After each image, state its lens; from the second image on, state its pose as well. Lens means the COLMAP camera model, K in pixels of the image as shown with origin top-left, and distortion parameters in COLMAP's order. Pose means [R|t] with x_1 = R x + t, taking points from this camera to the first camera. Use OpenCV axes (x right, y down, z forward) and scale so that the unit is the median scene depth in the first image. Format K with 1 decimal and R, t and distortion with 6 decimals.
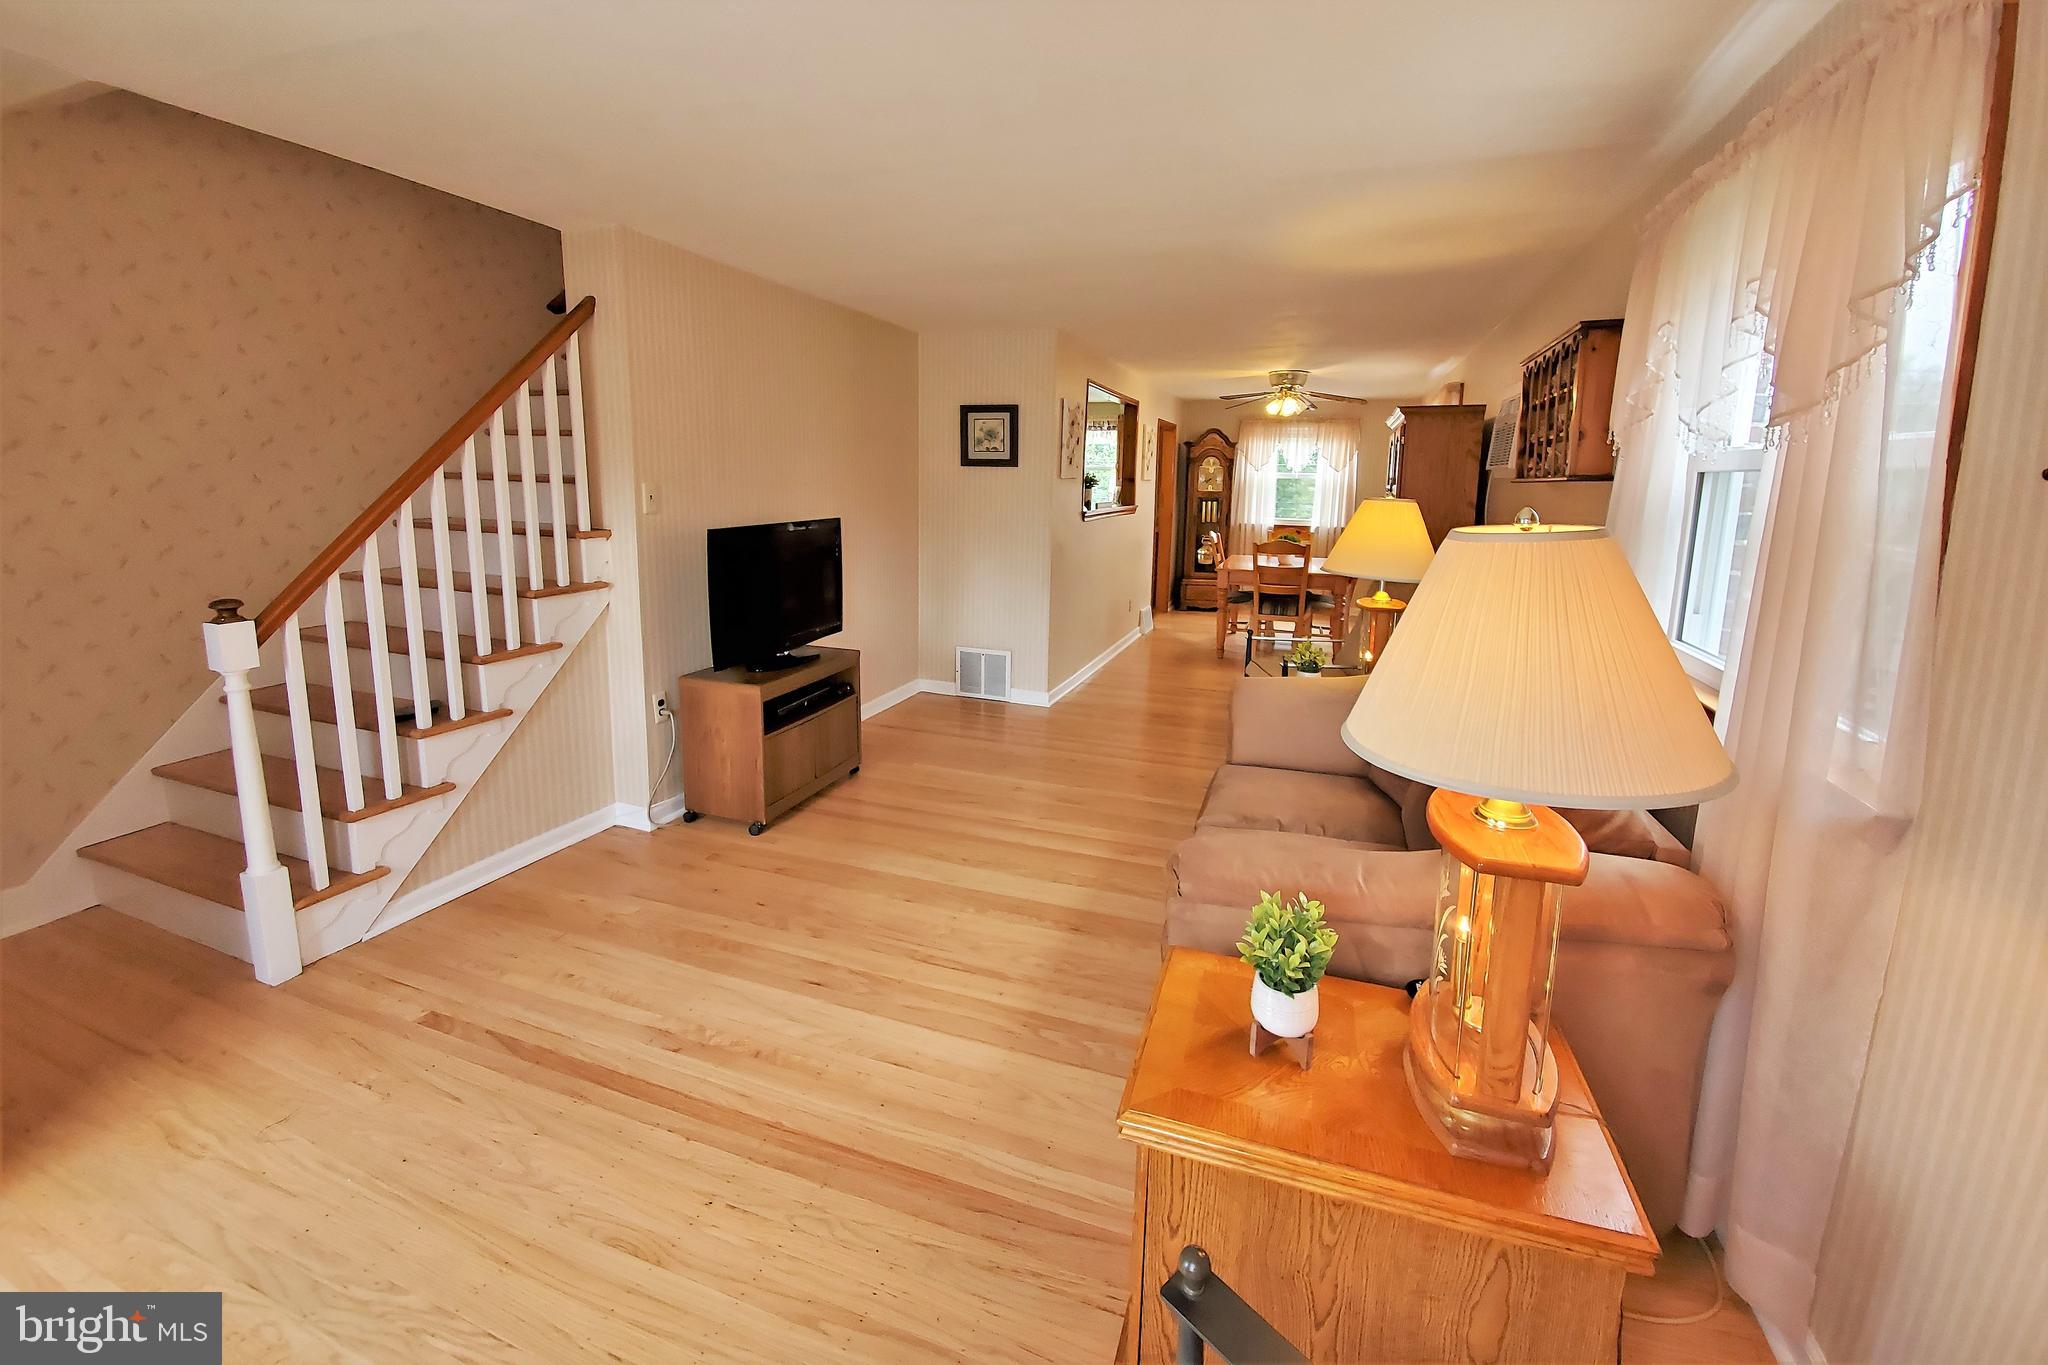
lens RADIAL K [[815.2, 0, 1039.2], [0, 815.2, 610.0], [0, 0, 1]] dist [-0.001127, -0.000166]
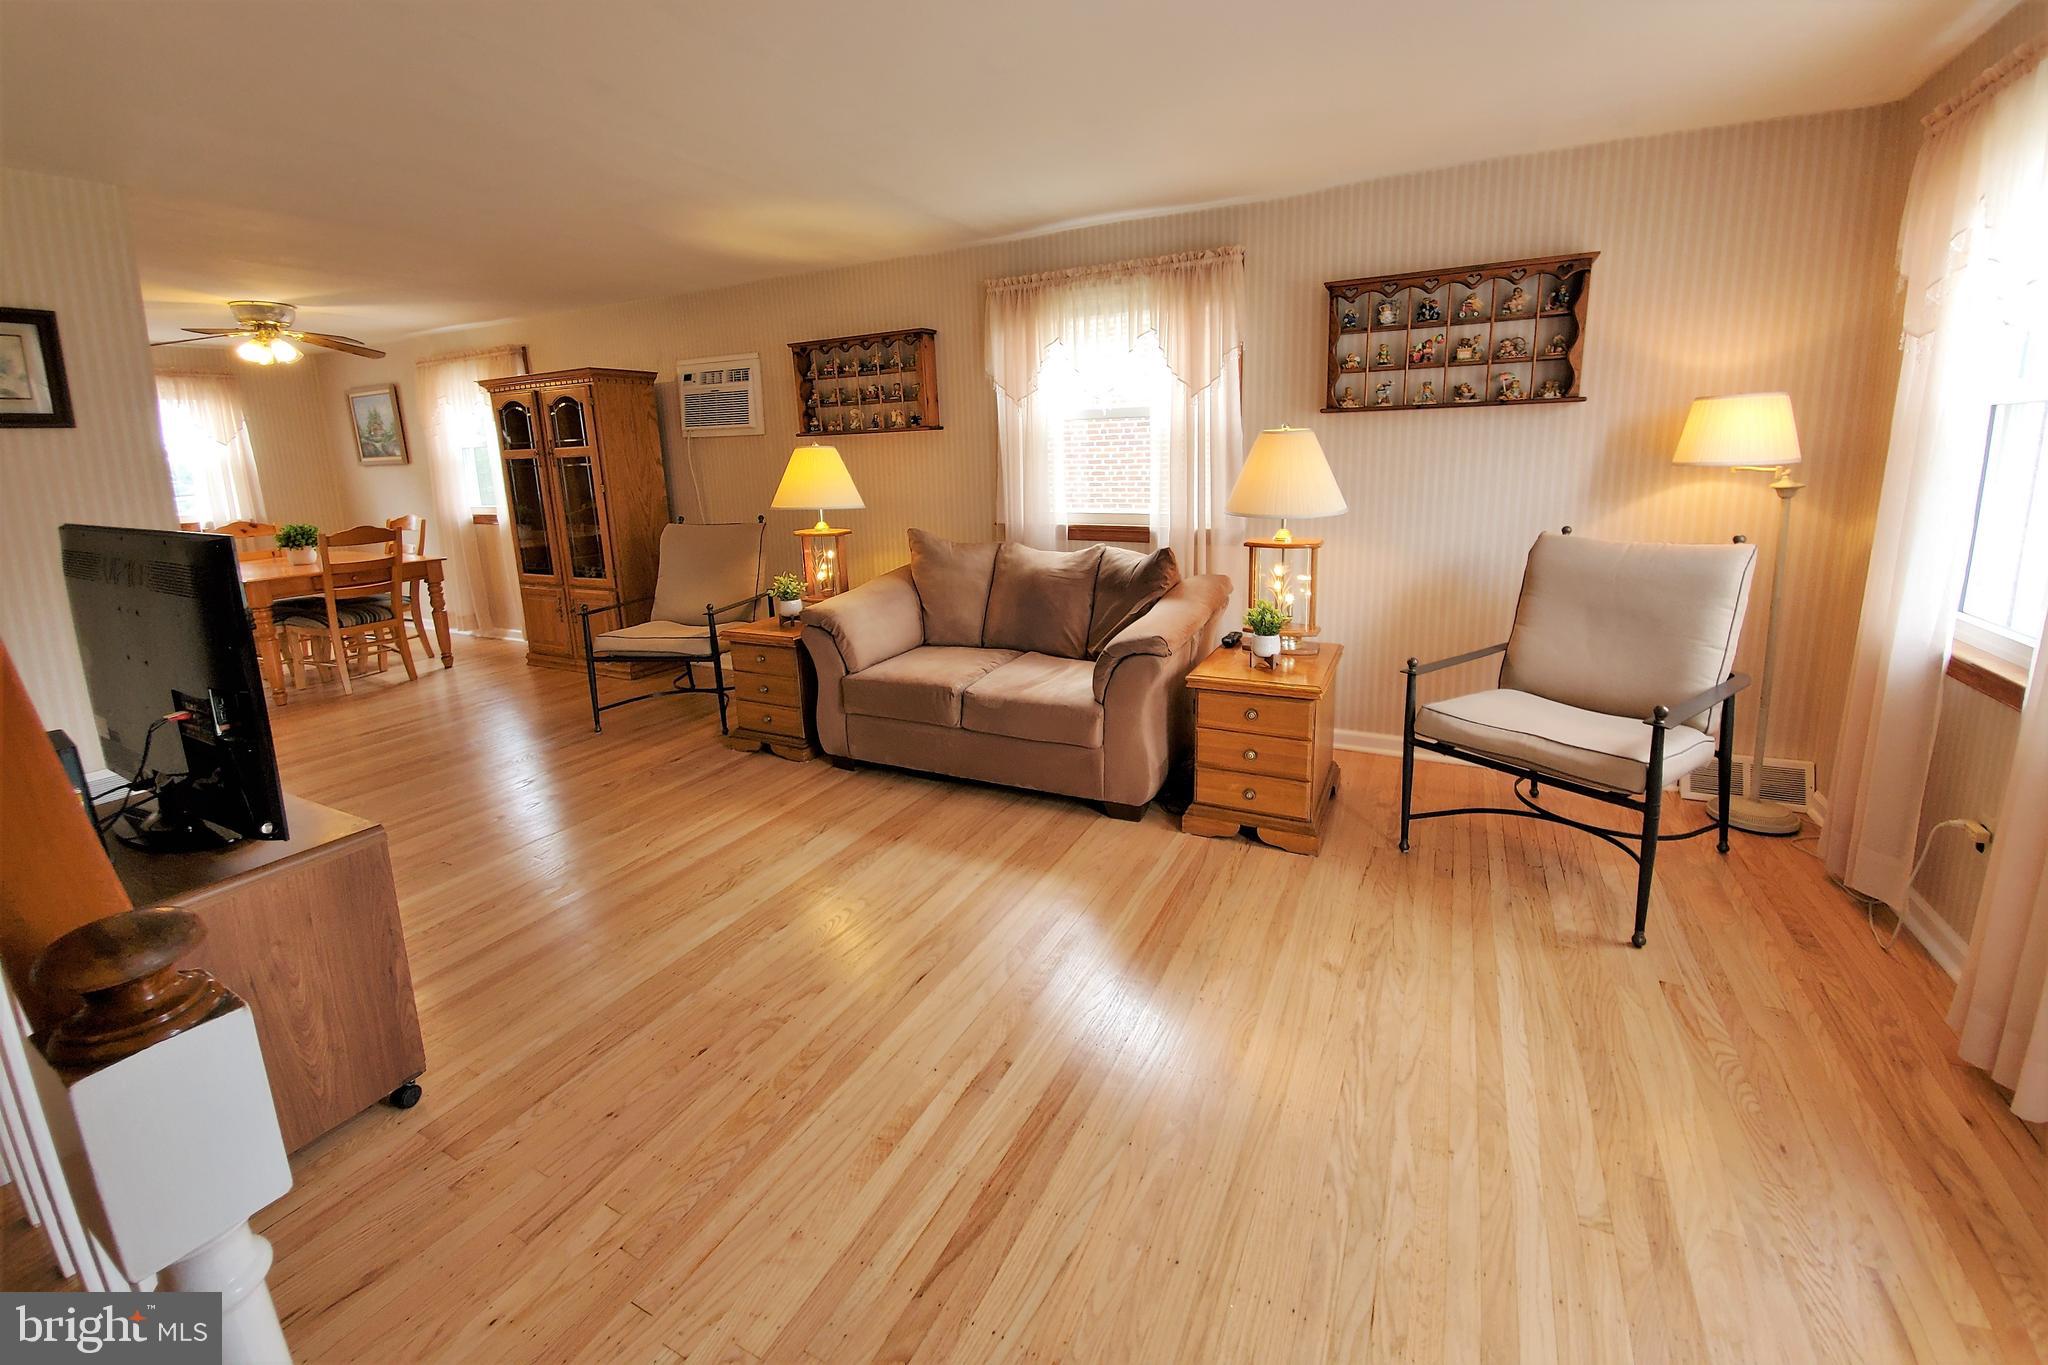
lens RADIAL K [[815.2, 0, 1039.2], [0, 815.2, 610.0], [0, 0, 1]] dist [-0.001127, -0.000166]
pose [[0.132907, -0.211583, 0.968281, -0.854028], [0.185739, 0.964957, 0.185362, -0.069508], [-0.973569, 0.155212, 0.167549, 0.528092]]
